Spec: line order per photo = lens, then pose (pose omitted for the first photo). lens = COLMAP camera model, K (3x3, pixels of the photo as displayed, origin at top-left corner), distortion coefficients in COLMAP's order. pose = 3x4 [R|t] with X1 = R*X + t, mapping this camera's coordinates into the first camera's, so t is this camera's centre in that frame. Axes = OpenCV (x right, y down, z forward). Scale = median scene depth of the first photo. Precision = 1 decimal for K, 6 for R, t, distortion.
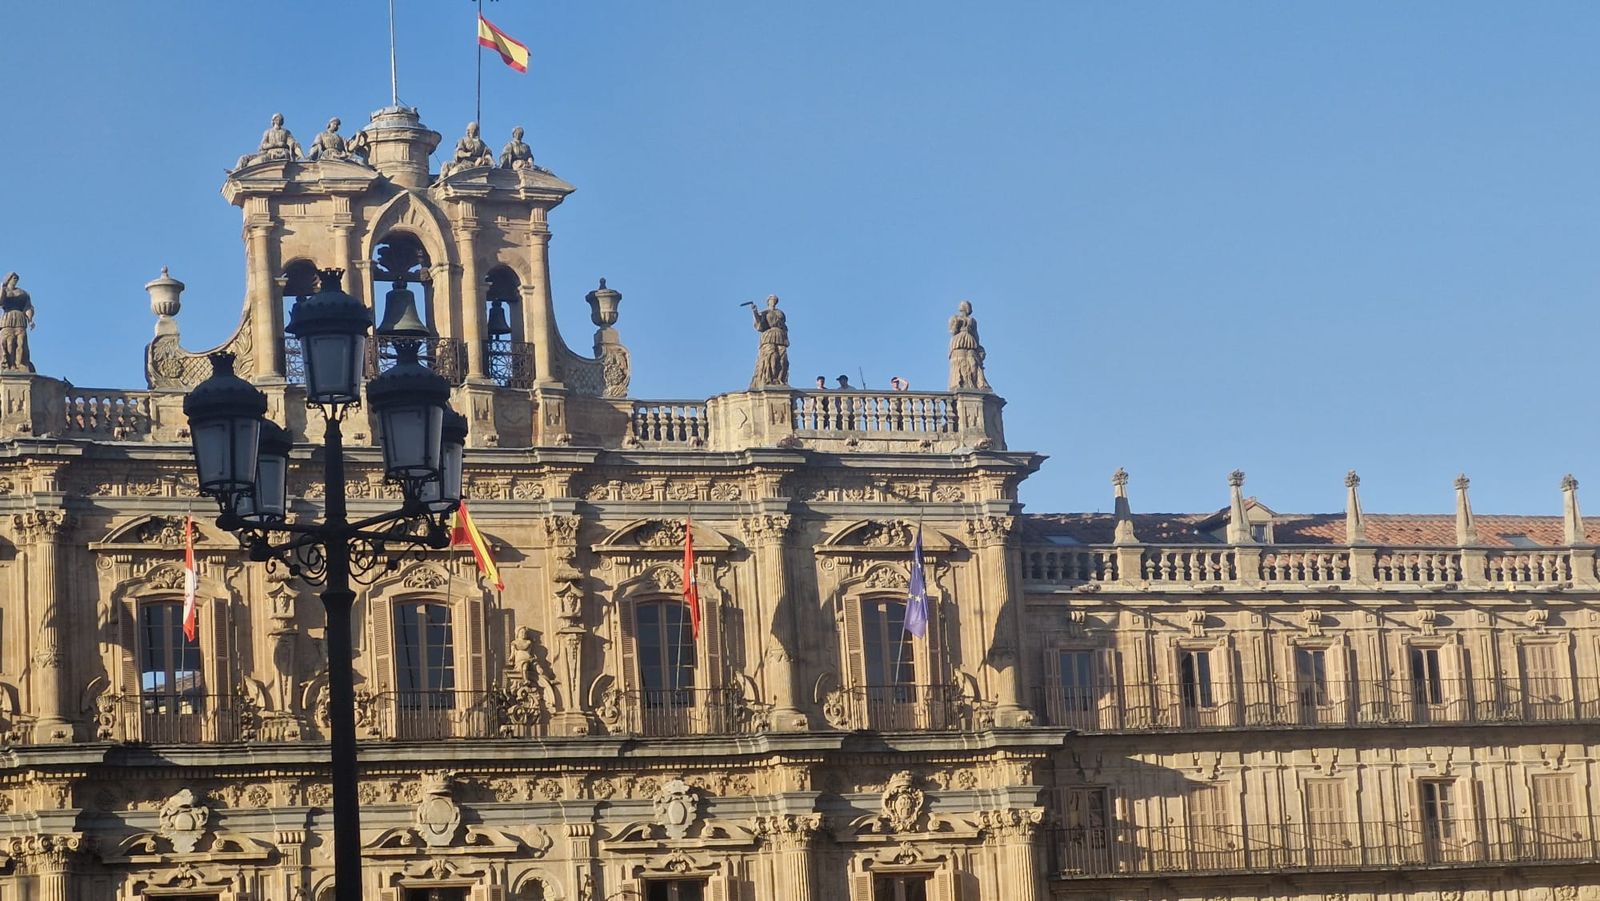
lens RADIAL K [[4689.8, 0, 802.7], [0, 4689.8, 414.1], [0, 0, 1]] dist [-0.117121, -0.213219]
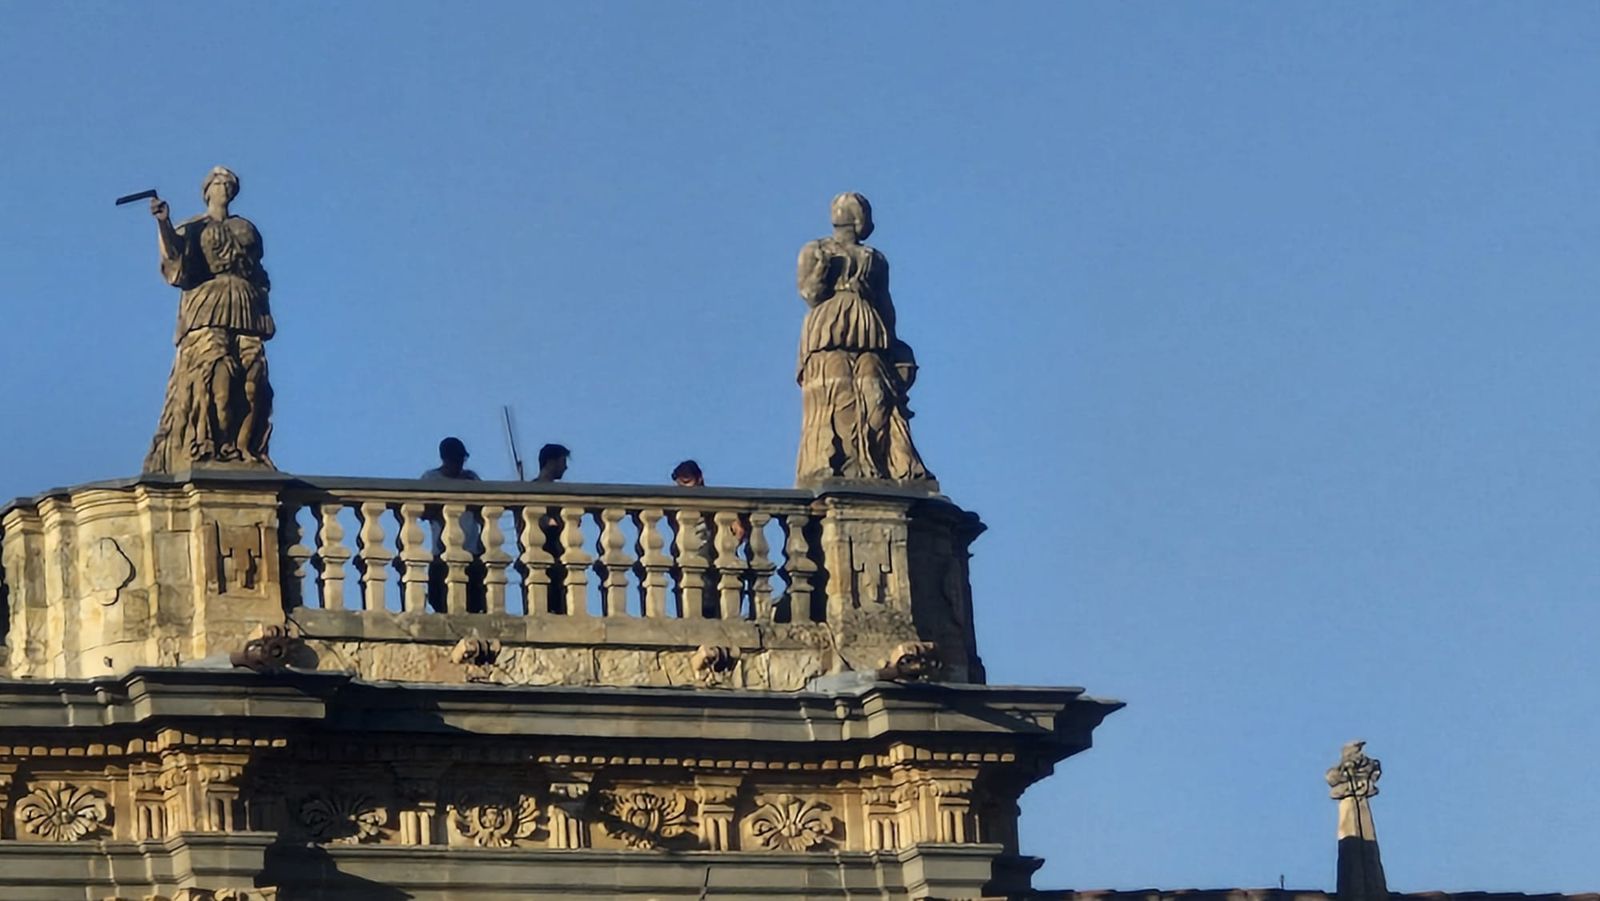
lens RADIAL K [[10116.8, 0, 800.0], [0, 10116.8, 450.5], [0, 0, 1]] dist [-0.036402, 10.347901]
pose [[0.999106, 0.007506, 0.041606, 0.003956], [-0.007072, 0.999919, -0.010559, -0.000339], [-0.041681, 0.010256, 0.999078, 0.340248]]
